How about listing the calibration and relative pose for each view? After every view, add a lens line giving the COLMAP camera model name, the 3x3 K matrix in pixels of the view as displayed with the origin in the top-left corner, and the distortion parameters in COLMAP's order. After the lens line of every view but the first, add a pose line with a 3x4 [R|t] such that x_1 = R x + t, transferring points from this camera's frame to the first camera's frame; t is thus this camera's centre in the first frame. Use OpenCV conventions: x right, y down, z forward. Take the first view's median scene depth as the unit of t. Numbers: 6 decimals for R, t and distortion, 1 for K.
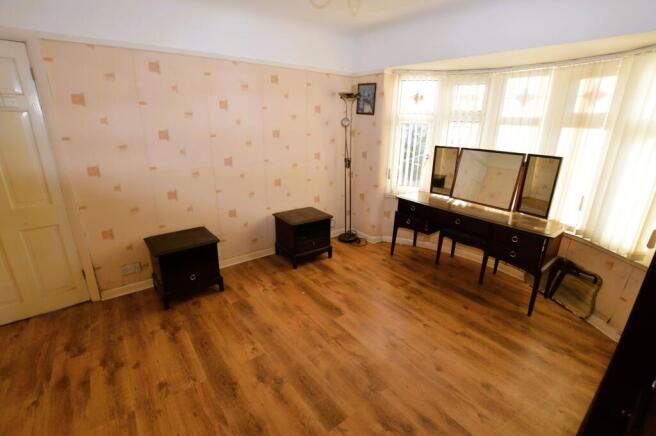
lens RADIAL K [[296.2, 0, 328.5], [0, 296.2, 216.1], [0, 0, 1]] dist [-0.024690, -0.000213]
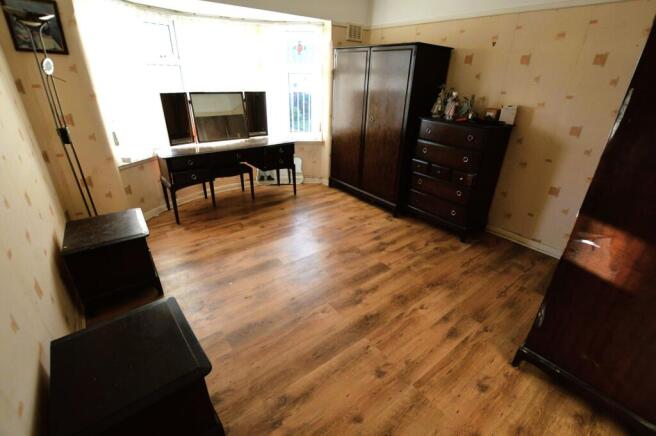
lens RADIAL K [[296.2, 0, 327.6], [0, 296.2, 218.8], [0, 0, 1]] dist [-0.024690, -0.000213]
pose [[0.001754, -0.453617, 0.891195, -1.041358], [0.280711, 0.855587, 0.434940, -0.259729], [-0.959791, 0.249405, 0.128836, 0.806534]]
